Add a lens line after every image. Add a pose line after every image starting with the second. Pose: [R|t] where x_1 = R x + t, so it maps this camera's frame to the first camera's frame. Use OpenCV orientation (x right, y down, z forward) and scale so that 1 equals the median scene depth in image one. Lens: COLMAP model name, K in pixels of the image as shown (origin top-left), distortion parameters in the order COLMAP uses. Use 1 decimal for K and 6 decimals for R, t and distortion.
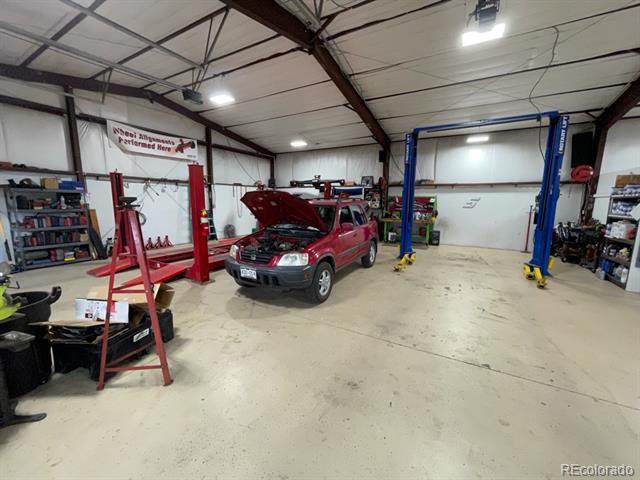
lens RADIAL K [[258.0, 0, 320.0], [0, 258.0, 240.0], [0, 0, 1]] dist [-0.001076, 0.000010]
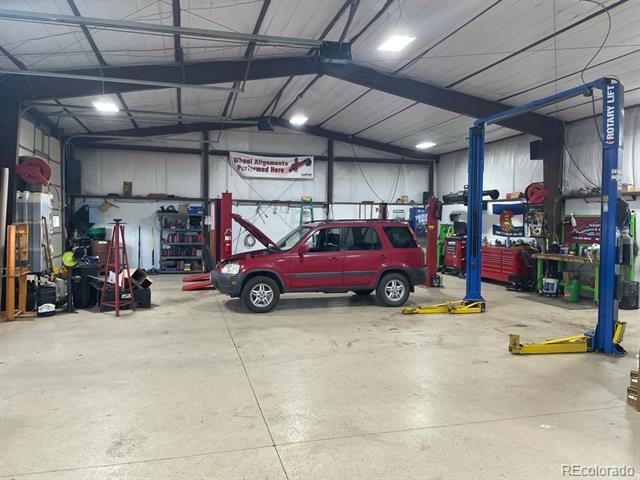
lens RADIAL K [[488.5, 0, 320.0], [0, 488.5, 240.0], [0, 0, 1]] dist [0.102423, -0.142483]
pose [[0.708493, 0.026271, -0.705229, 0.862665], [-0.111137, 0.990991, -0.074735, 0.030837], [0.696912, 0.131326, 0.705030, -0.171299]]
